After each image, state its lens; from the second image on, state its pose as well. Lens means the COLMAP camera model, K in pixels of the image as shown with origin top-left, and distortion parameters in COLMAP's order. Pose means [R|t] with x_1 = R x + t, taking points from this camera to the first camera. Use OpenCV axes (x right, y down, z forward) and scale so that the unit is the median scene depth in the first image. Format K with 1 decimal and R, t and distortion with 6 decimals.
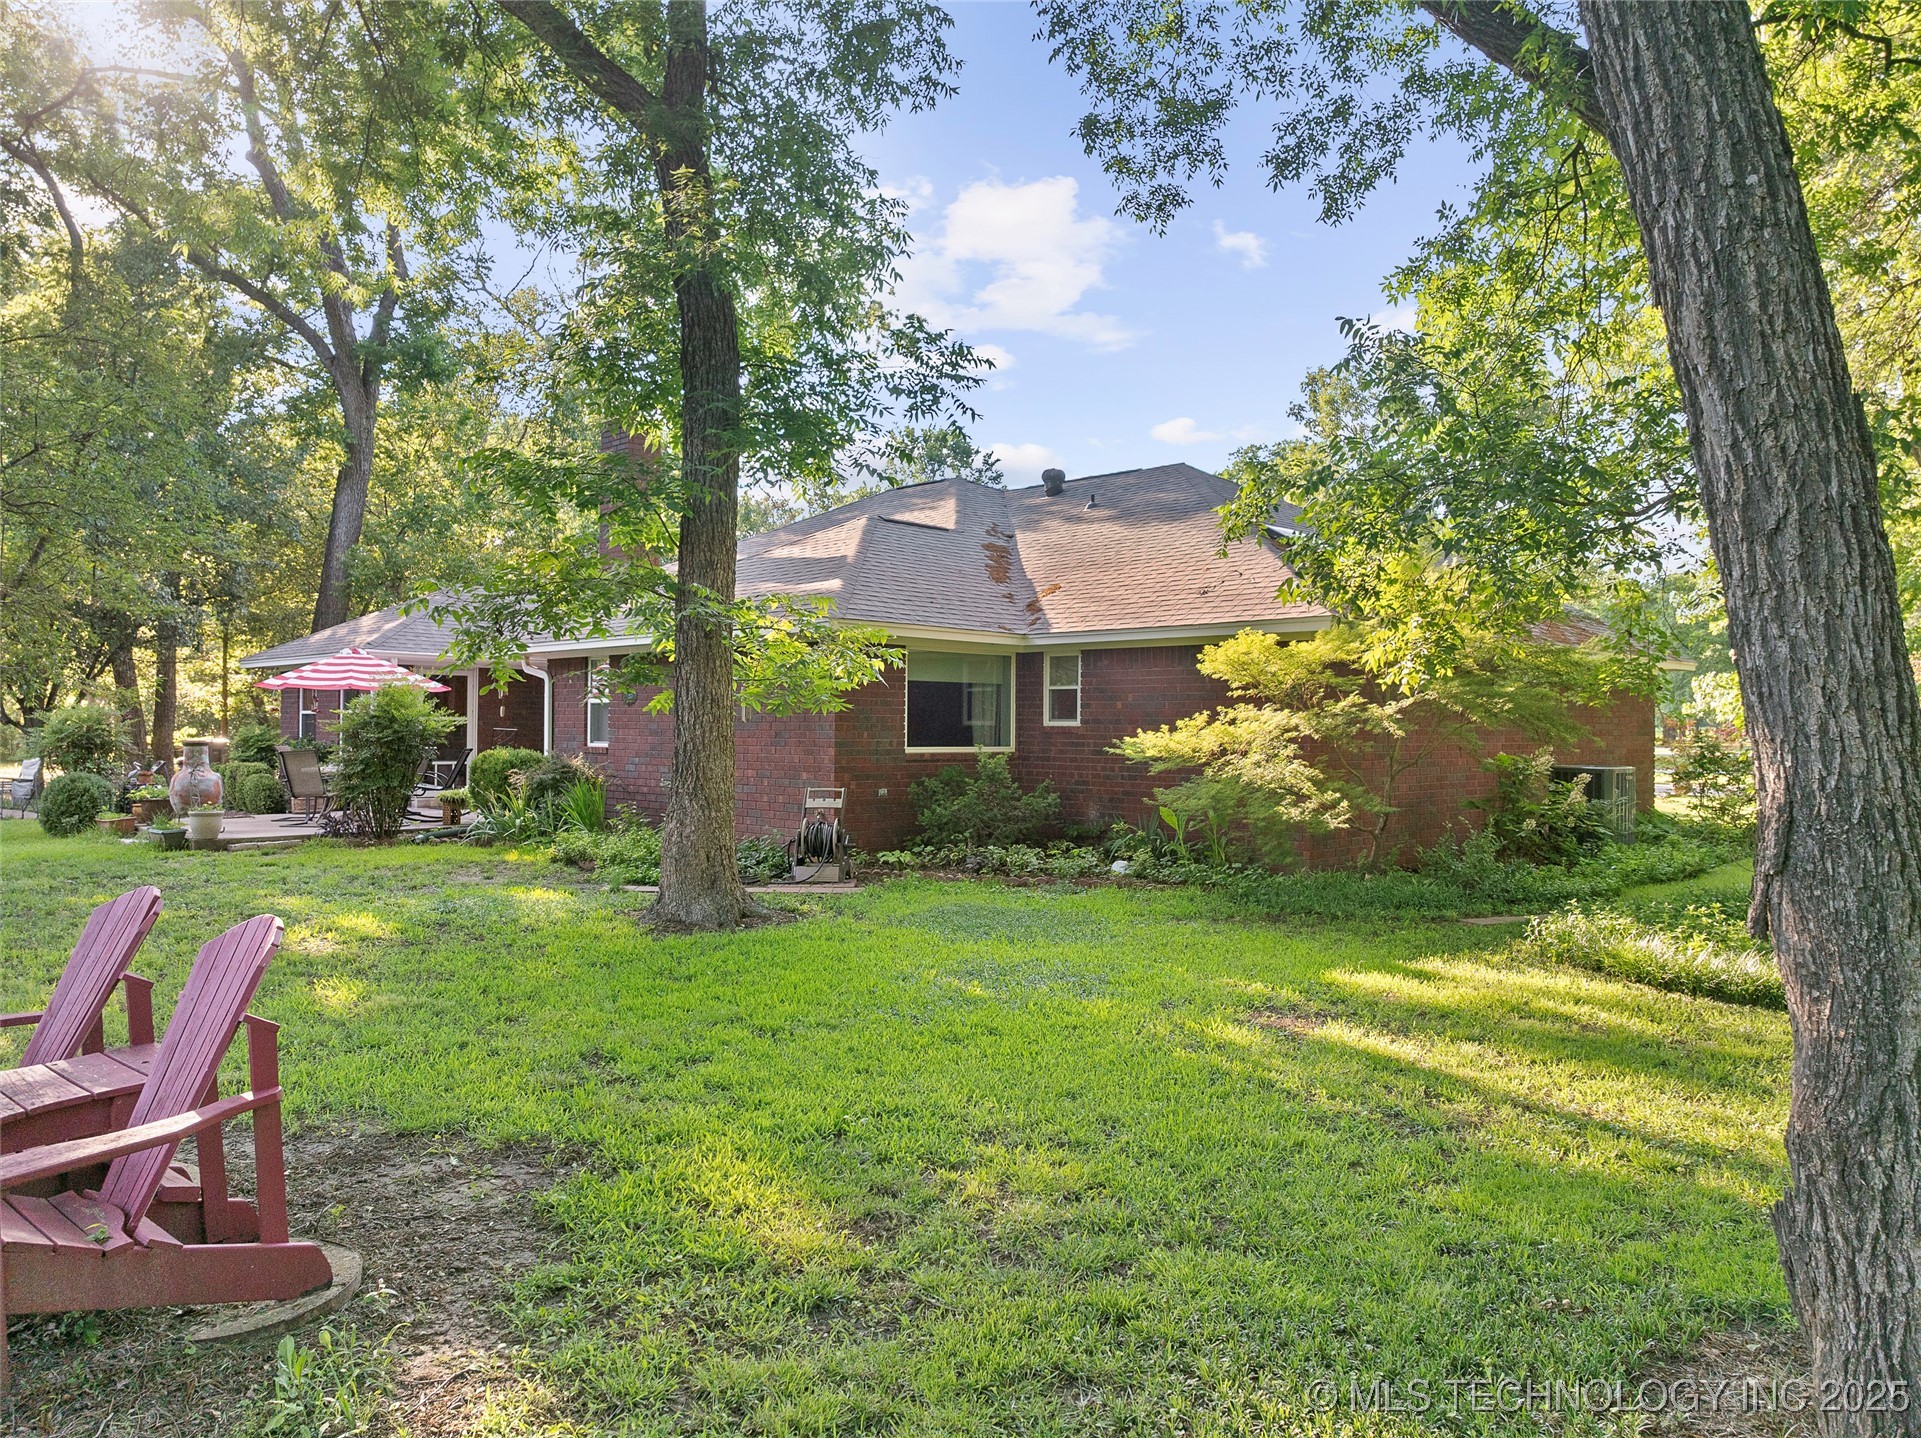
lens RADIAL K [[1345.8, 0, 960.5], [0, 1345.8, 719.0], [0, 0, 1]] dist [-0.043943, -0.001634]
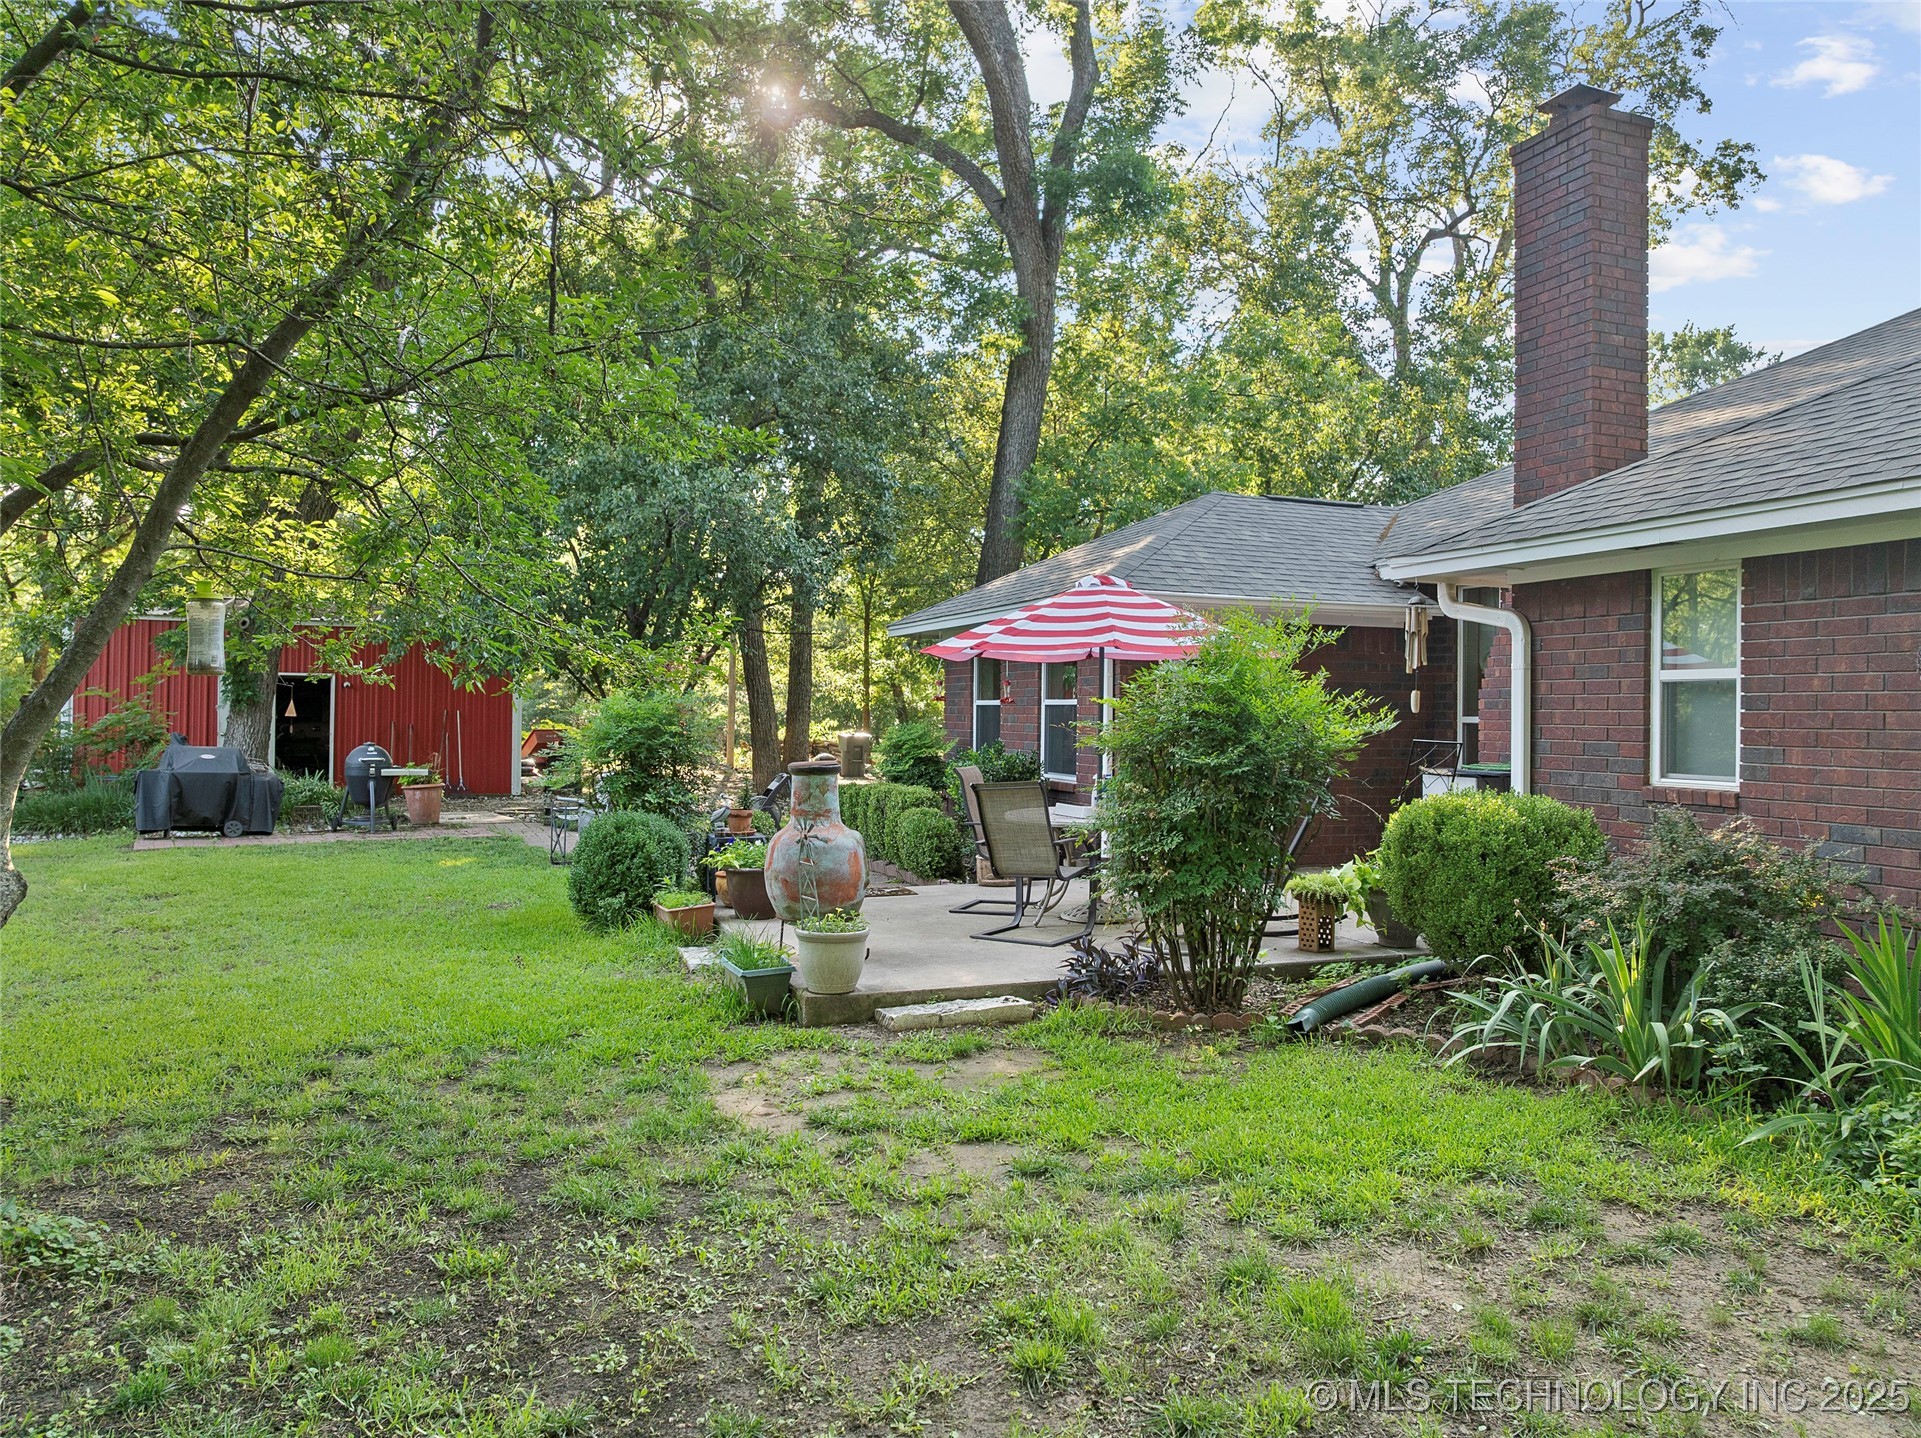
lens RADIAL K [[1380.6, 0, 960.5], [0, 1380.6, 719.0], [0, 0, 1]] dist [-0.021164, -0.000365]
pose [[0.905797, 0.003359, -0.423699, -0.186710], [-0.000086, 0.999970, 0.007743, -0.001931], [0.423712, -0.006977, 0.905770, 0.335041]]
